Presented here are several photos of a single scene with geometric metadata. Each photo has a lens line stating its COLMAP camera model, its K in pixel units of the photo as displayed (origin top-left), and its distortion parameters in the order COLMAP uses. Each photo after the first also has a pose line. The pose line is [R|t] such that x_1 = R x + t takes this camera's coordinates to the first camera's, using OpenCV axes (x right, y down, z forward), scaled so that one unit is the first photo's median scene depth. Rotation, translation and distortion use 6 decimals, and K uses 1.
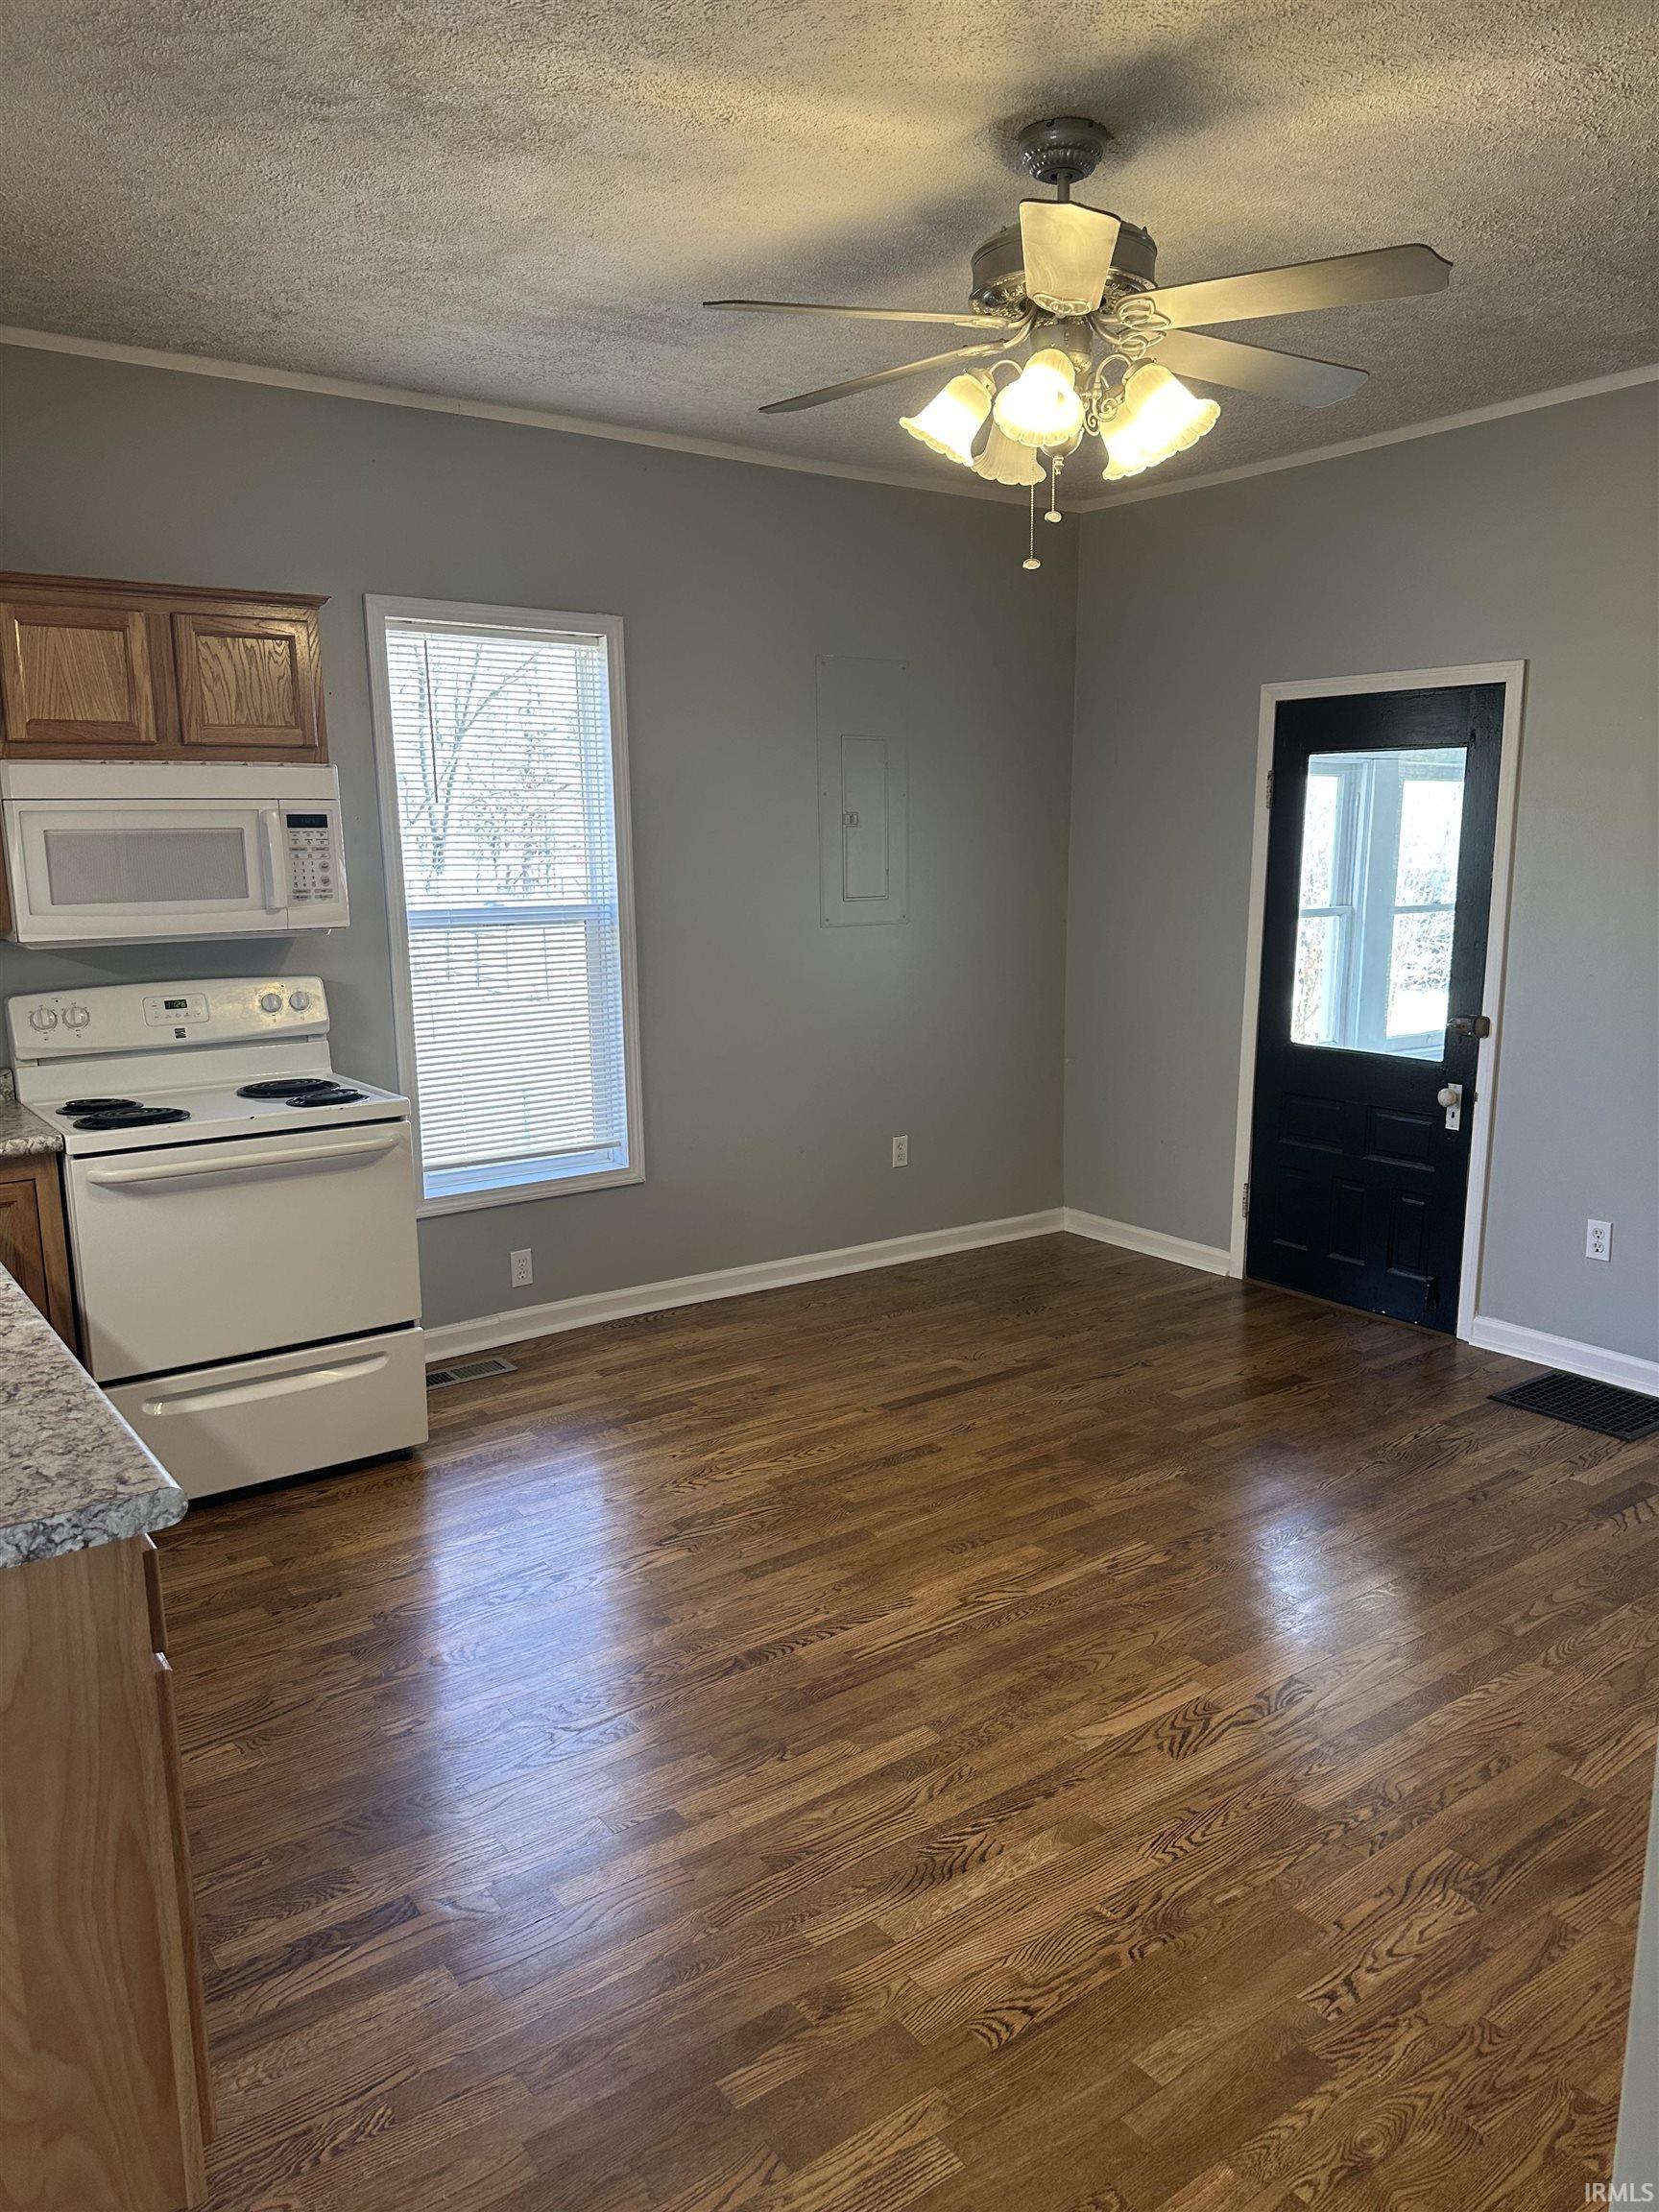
lens RADIAL K [[1566.6, 0, 829.5], [0, 1566.6, 1106.0], [0, 0, 1]] dist [0.065149, -0.081036]
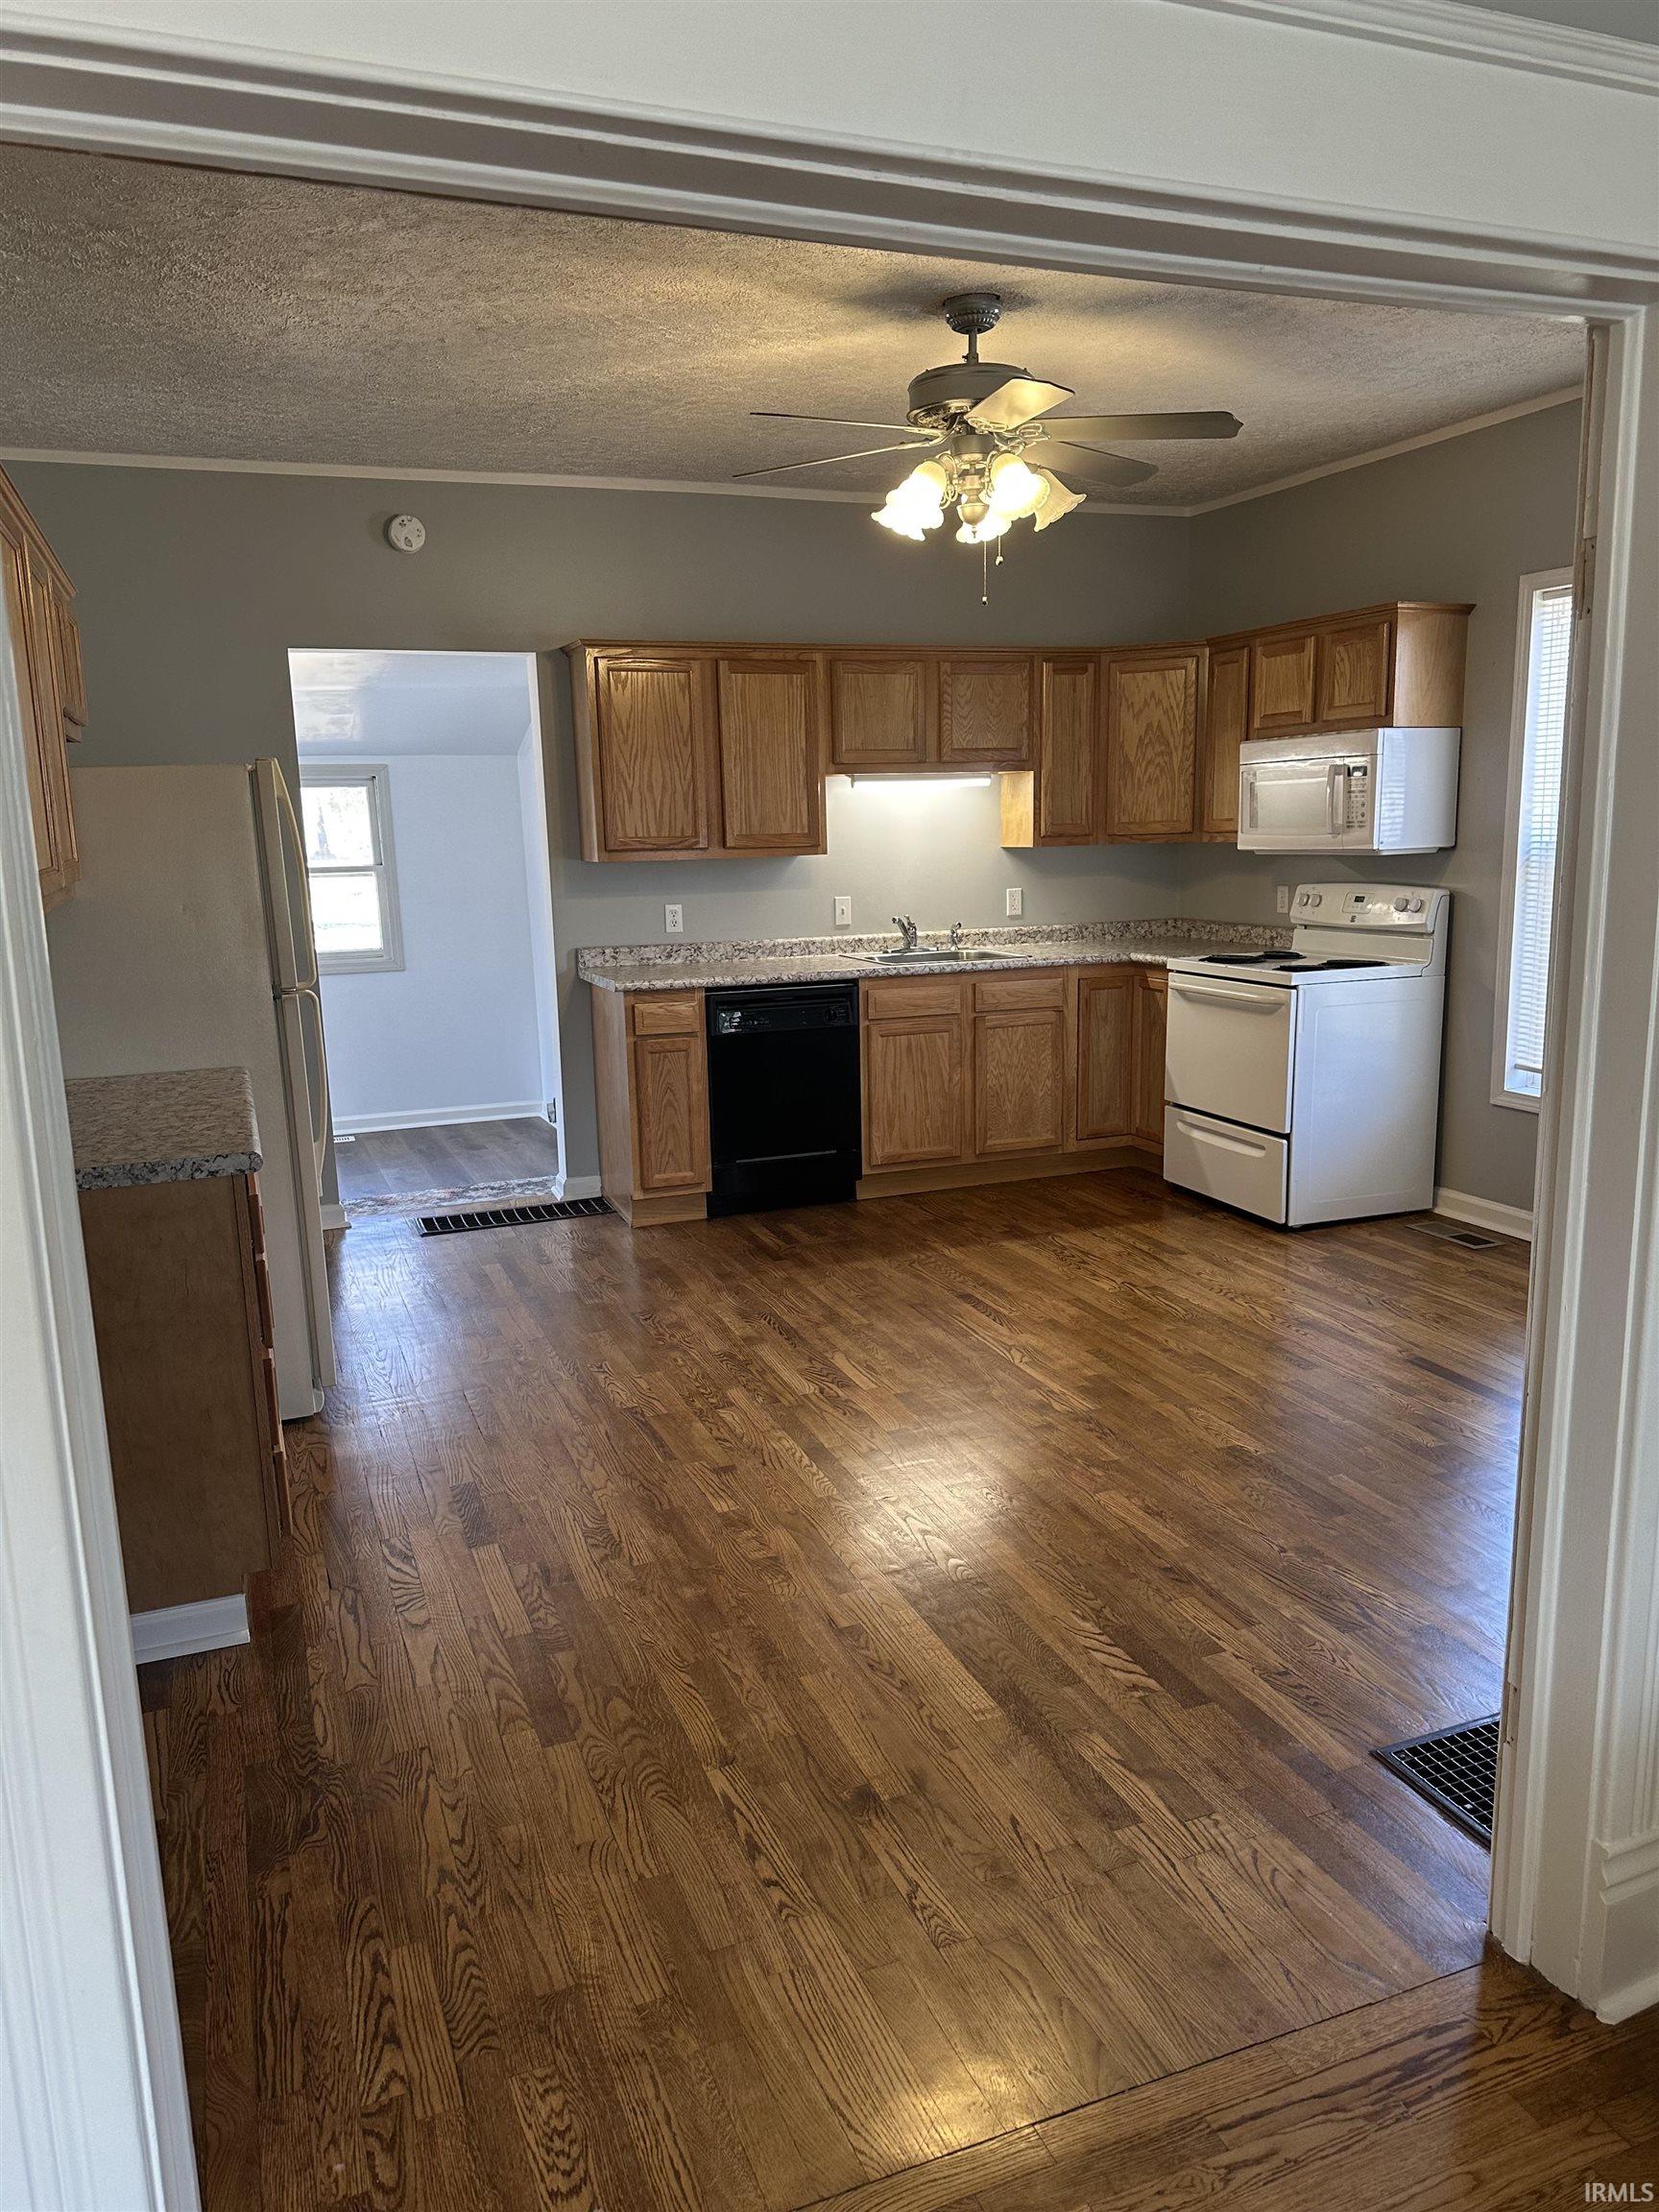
lens RADIAL K [[1537.5, 0, 829.5], [0, 1537.5, 1106.0], [0, 0, 1]] dist [0.149763, -0.000807]
pose [[-0.252709, 0.197816, -0.947104, 1.216667], [-0.145982, 0.959875, 0.239434, -0.170523], [0.956466, 0.198767, -0.213692, 0.963923]]
